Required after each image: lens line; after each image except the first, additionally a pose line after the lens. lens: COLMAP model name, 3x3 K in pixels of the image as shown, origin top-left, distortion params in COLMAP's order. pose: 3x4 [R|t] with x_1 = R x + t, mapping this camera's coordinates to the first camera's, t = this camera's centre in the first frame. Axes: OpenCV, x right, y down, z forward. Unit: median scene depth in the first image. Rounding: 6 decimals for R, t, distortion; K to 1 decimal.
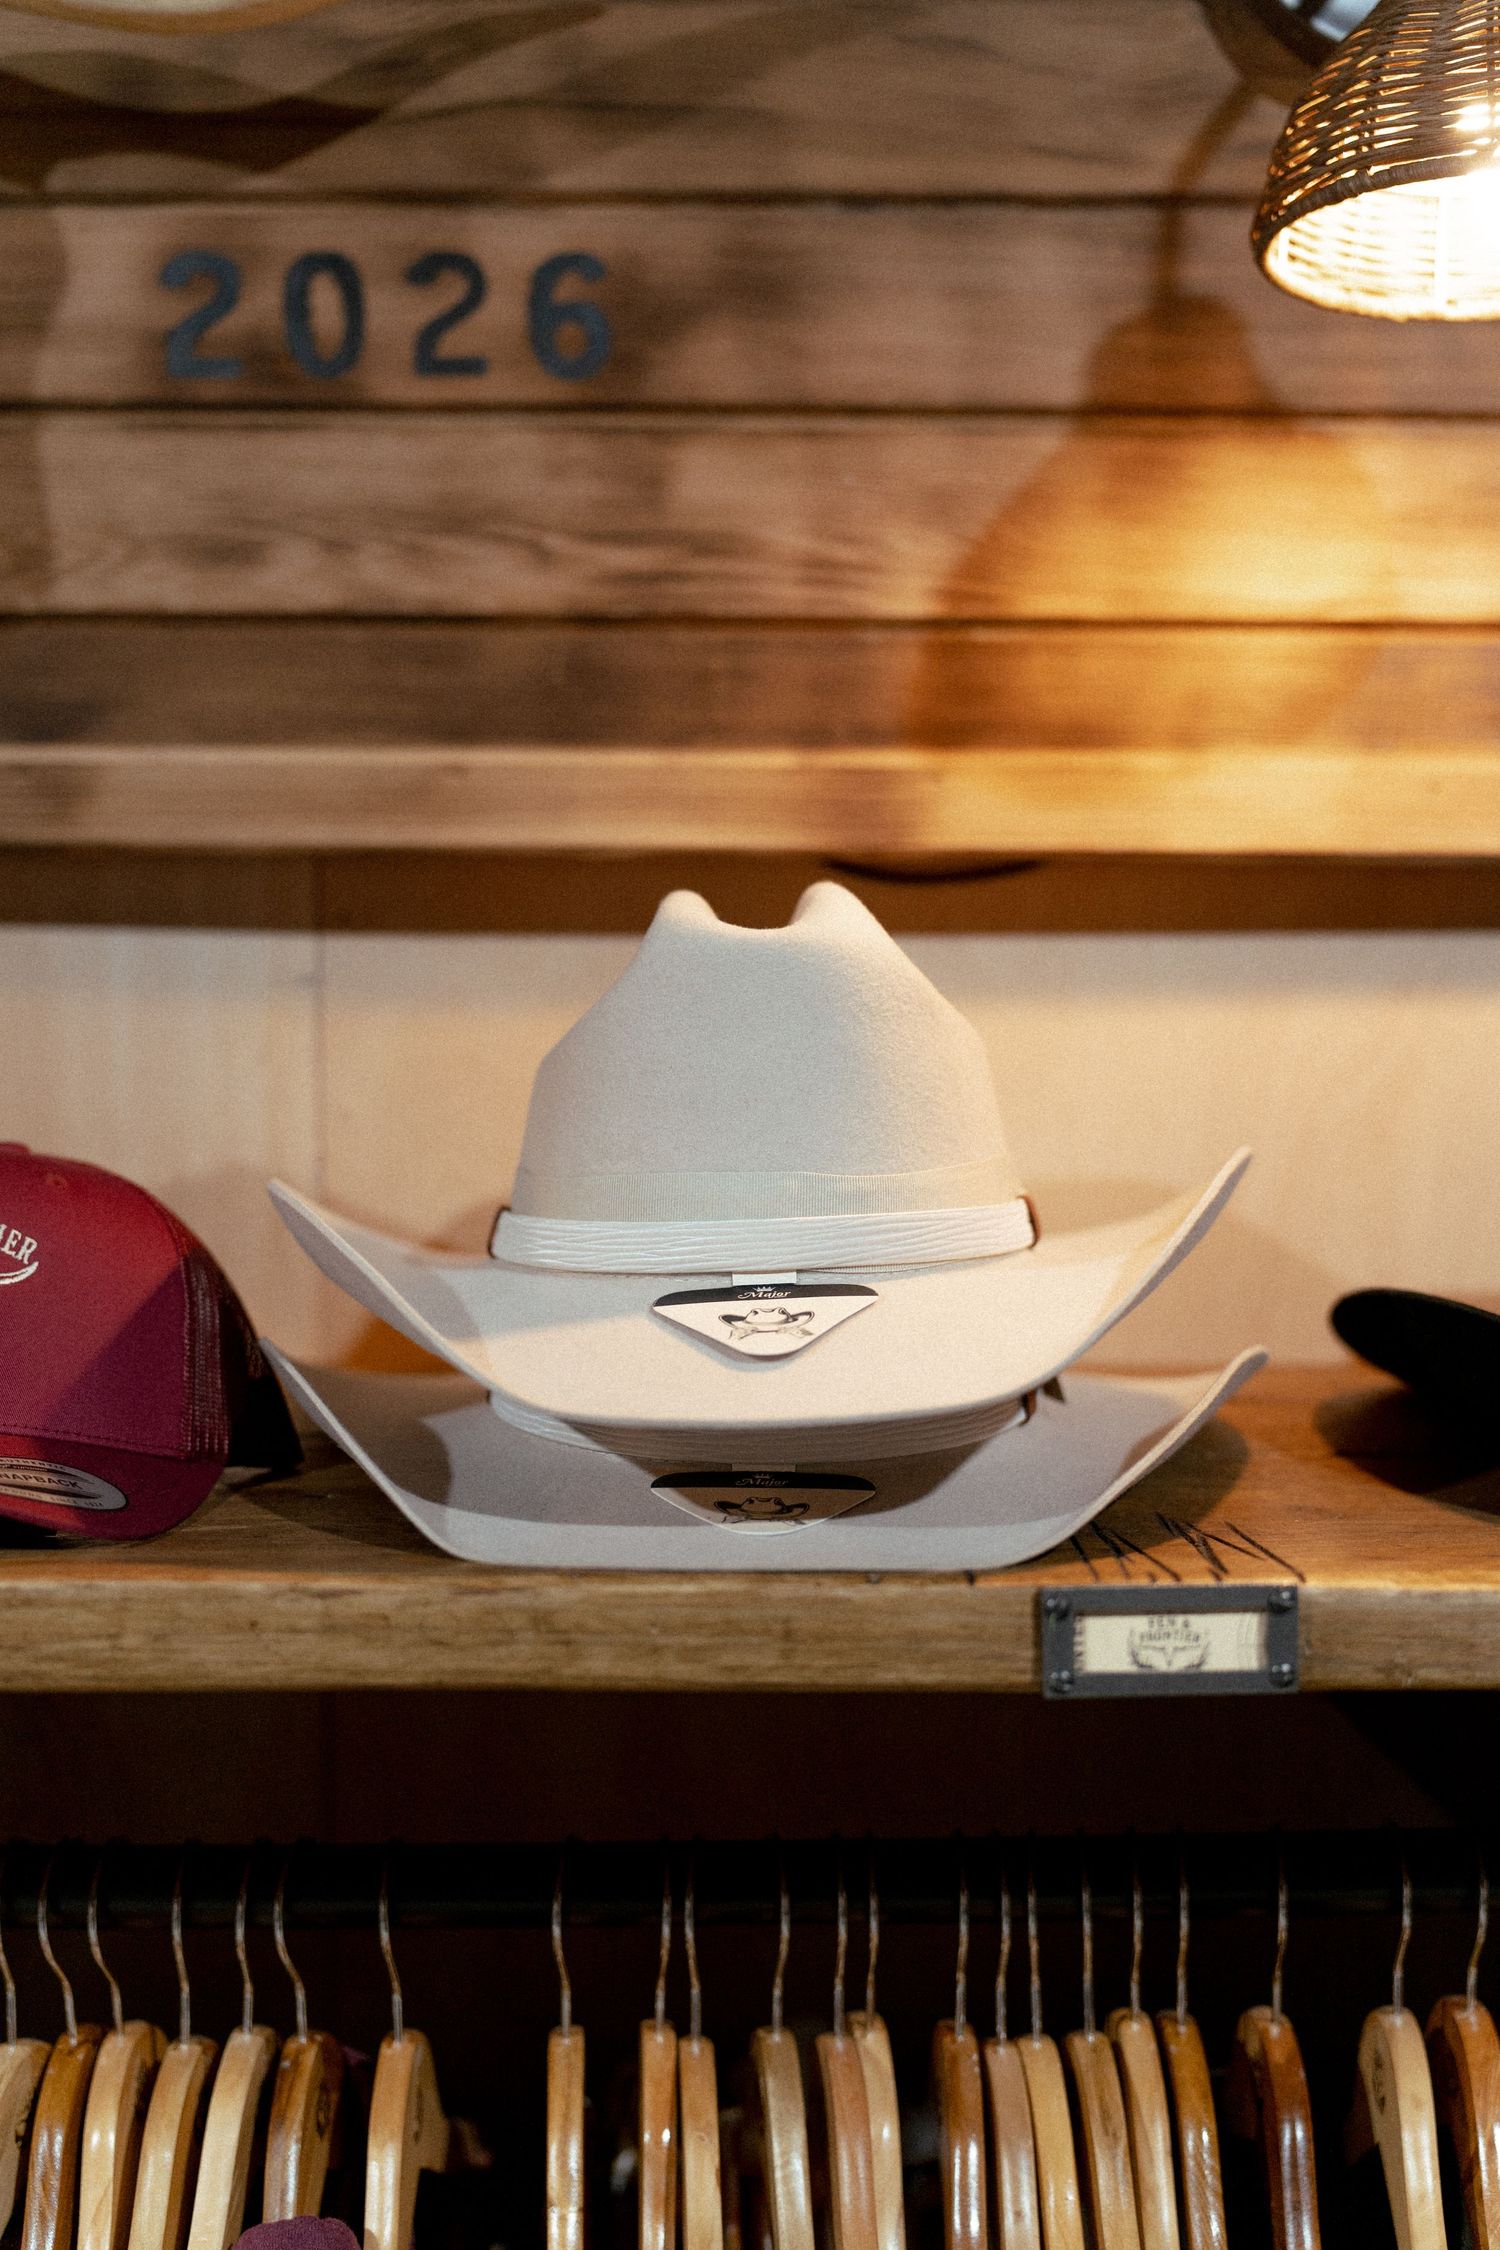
lens RADIAL K [[2680.5, 0, 754.0], [0, 2680.5, 1152.5], [0, 0, 1]] dist [-0.031816, 0.000000]
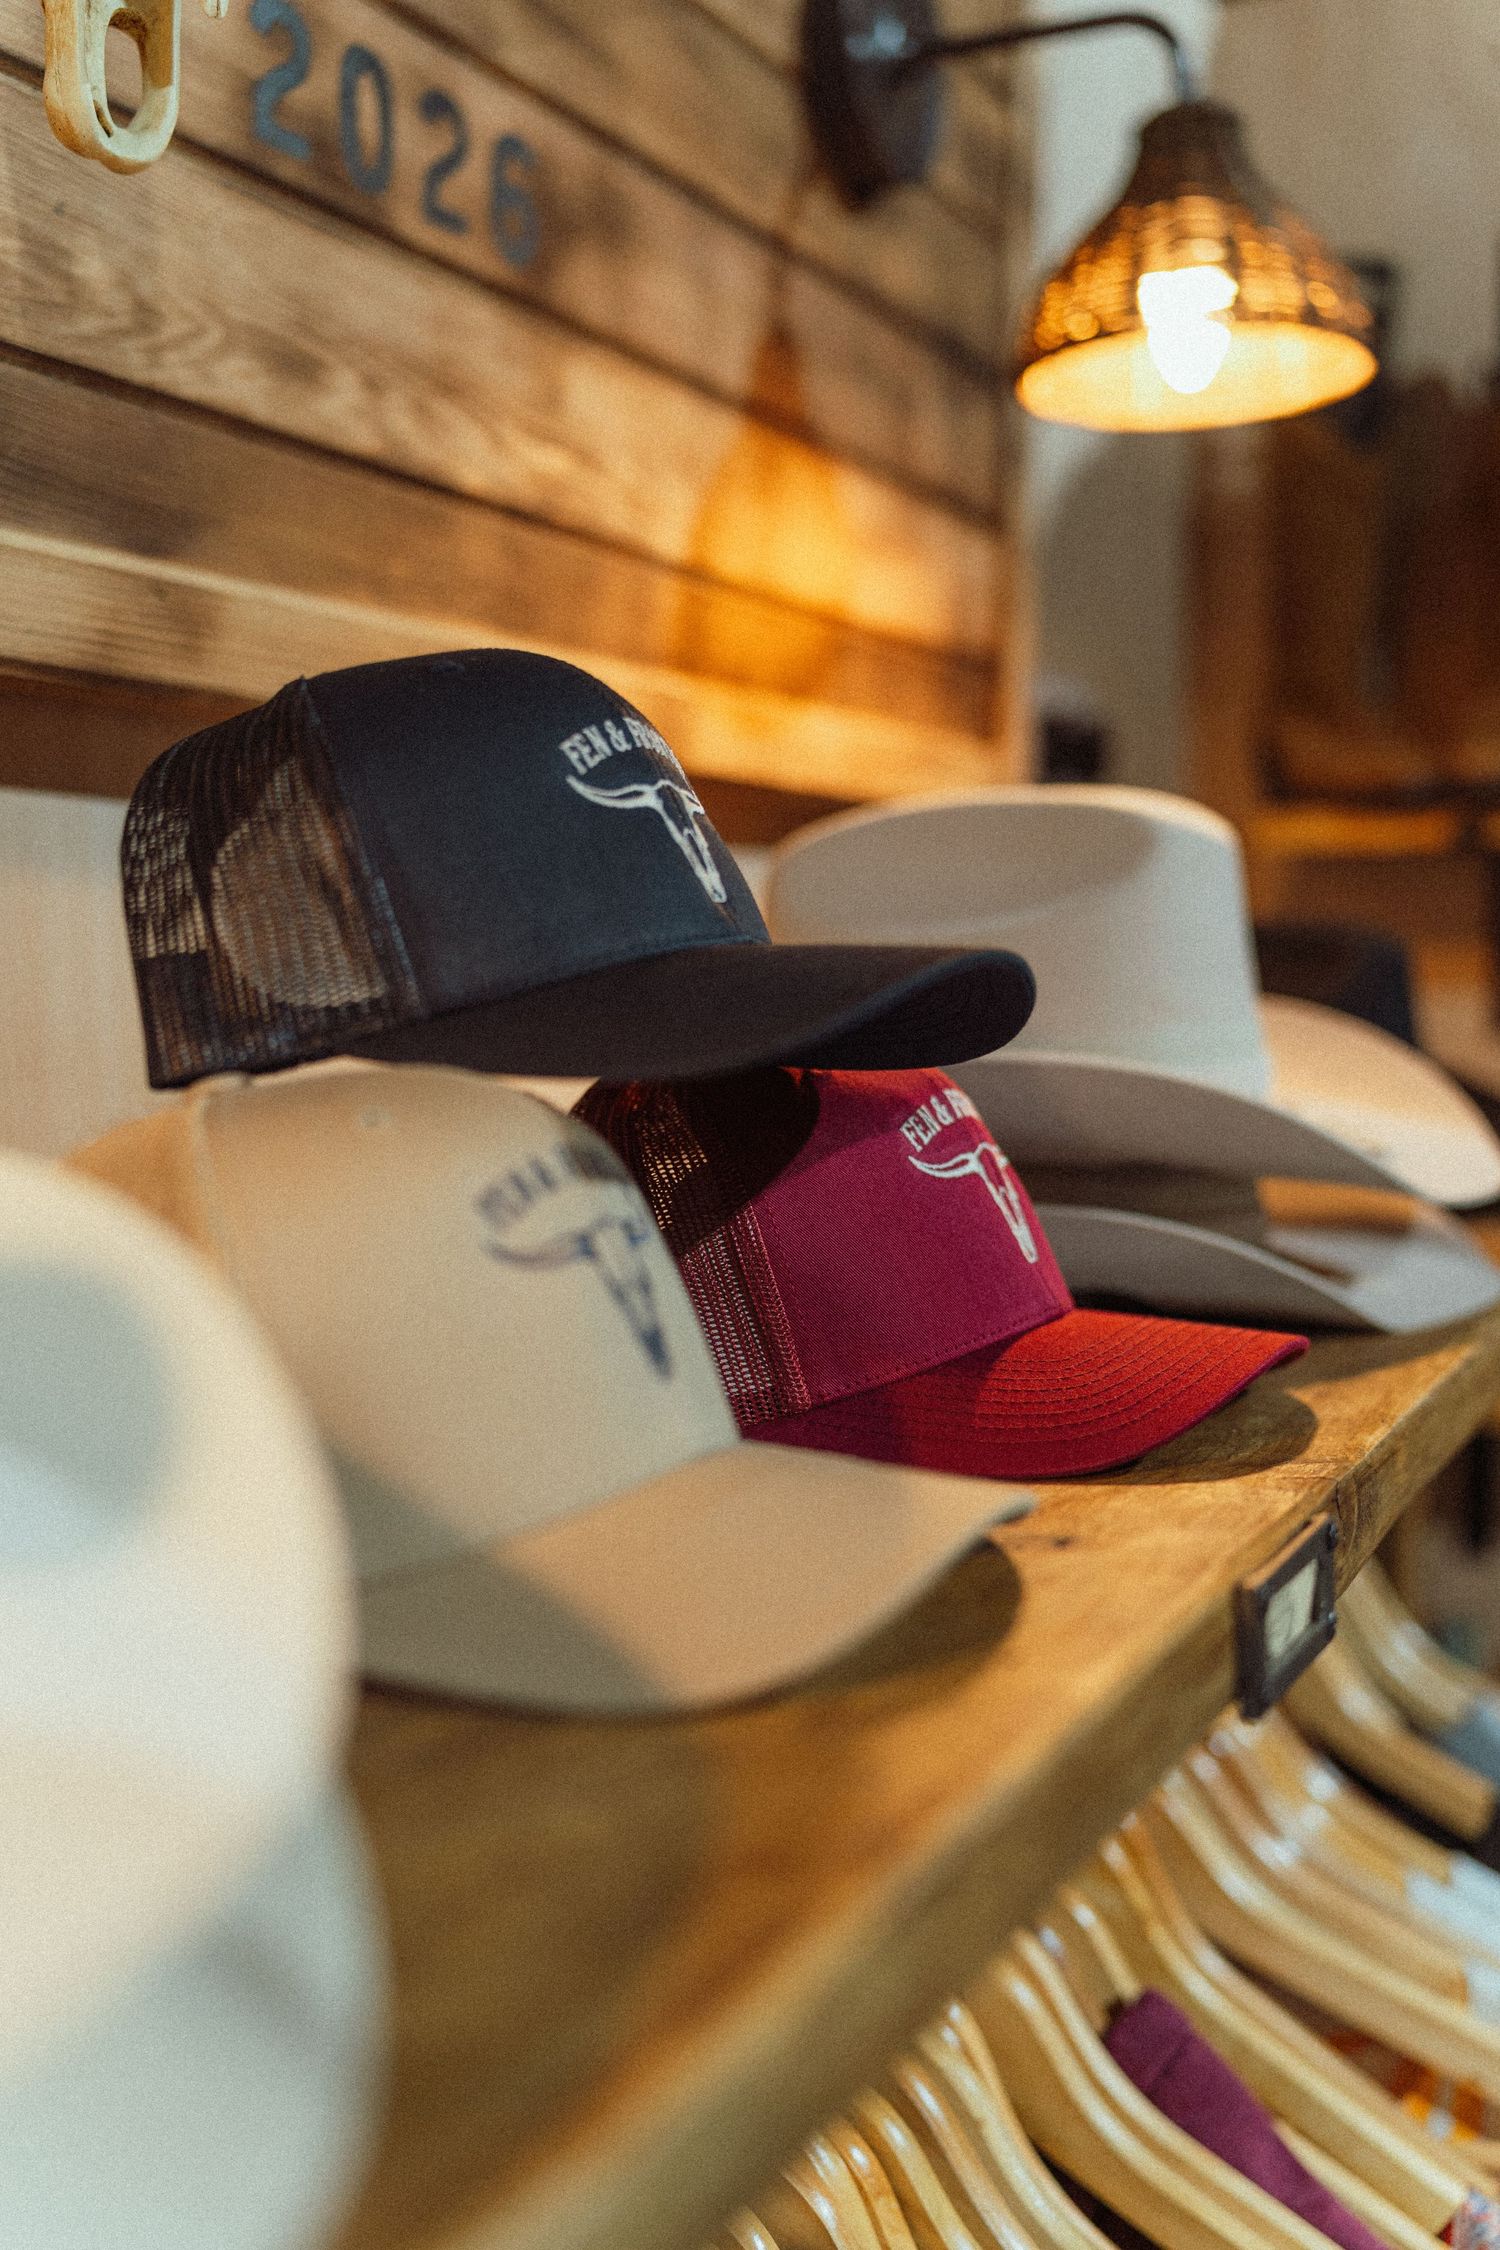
lens RADIAL K [[2333.8, 0, 733.2], [0, 2333.8, 1121.2], [0, 0, 1]] dist [-0.000951, 0.000000]
pose [[0.455653, -0.067508, 0.887594, -0.818019], [0.066228, 0.996928, 0.041825, -0.004731], [-0.887690, 0.039726, 0.458724, 0.545338]]
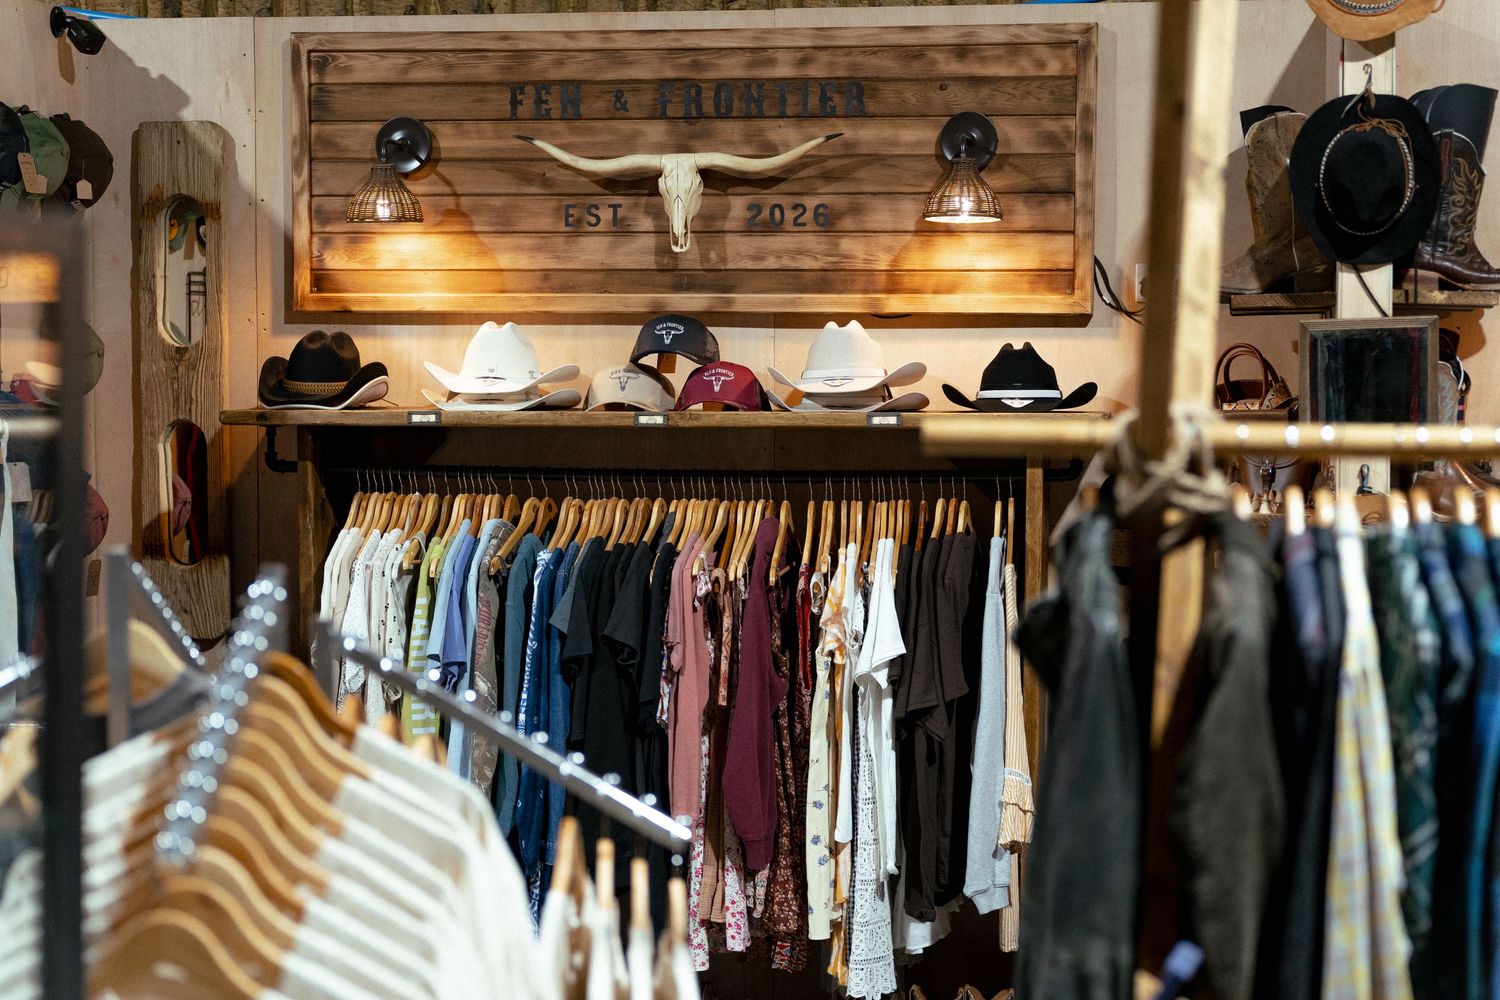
lens RADIAL K [[2920.4, 0, 749.0], [0, 2920.4, 498.8], [0, 0, 1]] dist [0.011746, 0.000000]
pose [[0.986834, 0.008887, -0.161494, 0.754026], [-0.012480, 0.999696, -0.021251, 0.395517], [0.161256, 0.022987, 0.986645, -4.899913]]
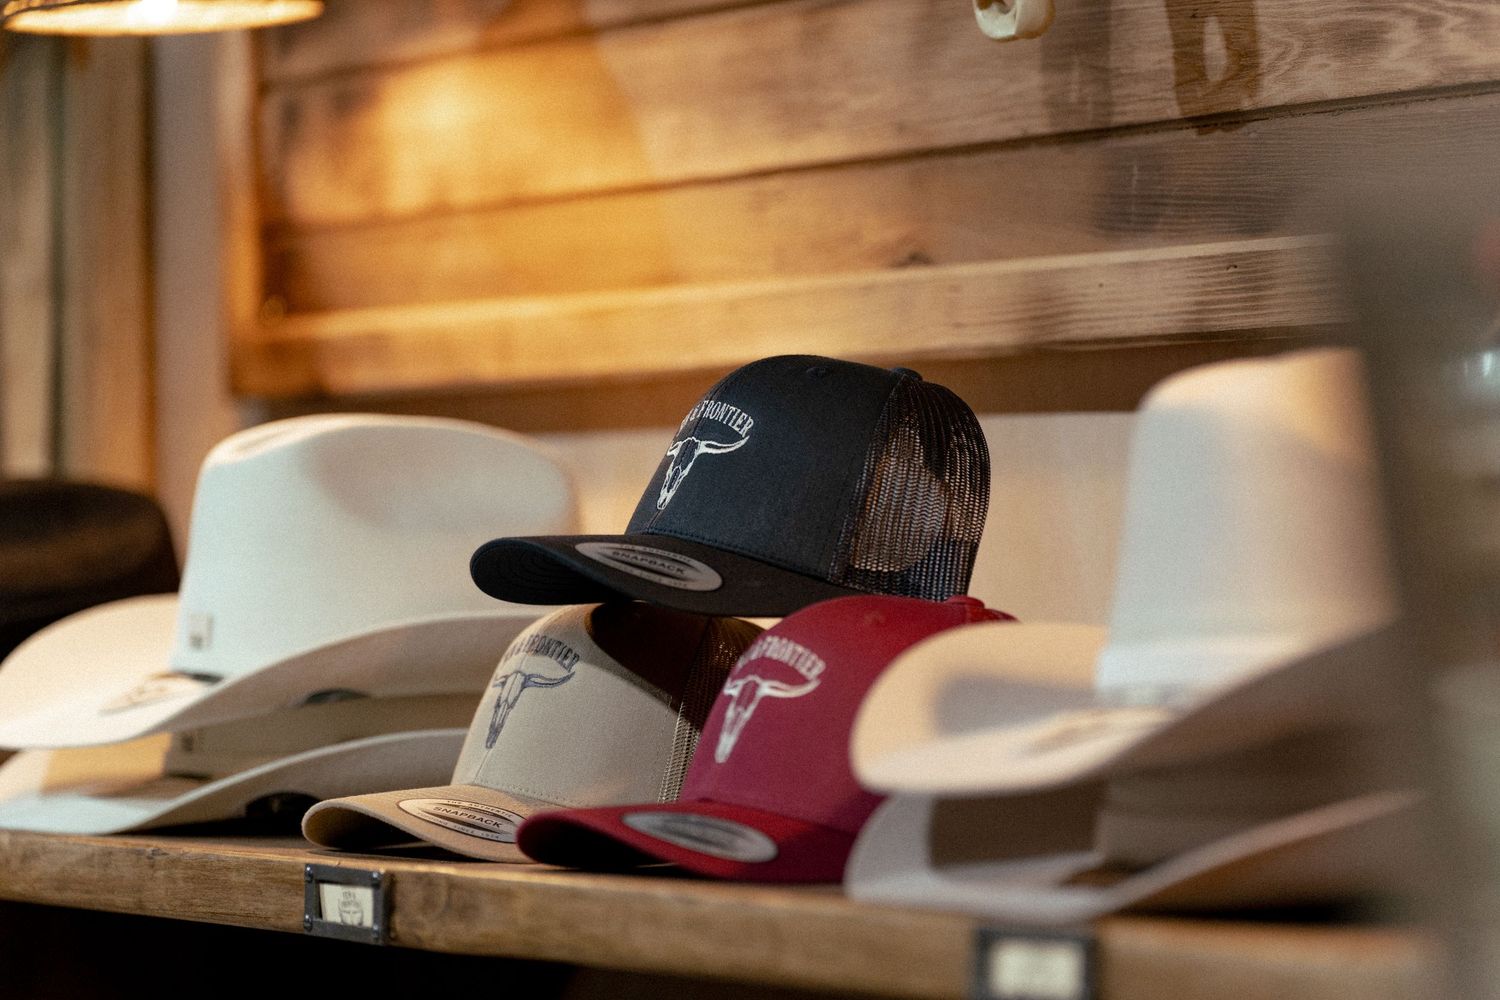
lens RADIAL K [[5568.3, 0, 740.8], [0, 5568.3, 509.0], [0, 0, 1]] dist [0.106004, 0.000000]
pose [[0.514753, -0.014507, -0.857216, 1.517290], [-0.045716, 0.997970, -0.044341, 0.061302], [0.856119, 0.062014, 0.513045, -0.290170]]
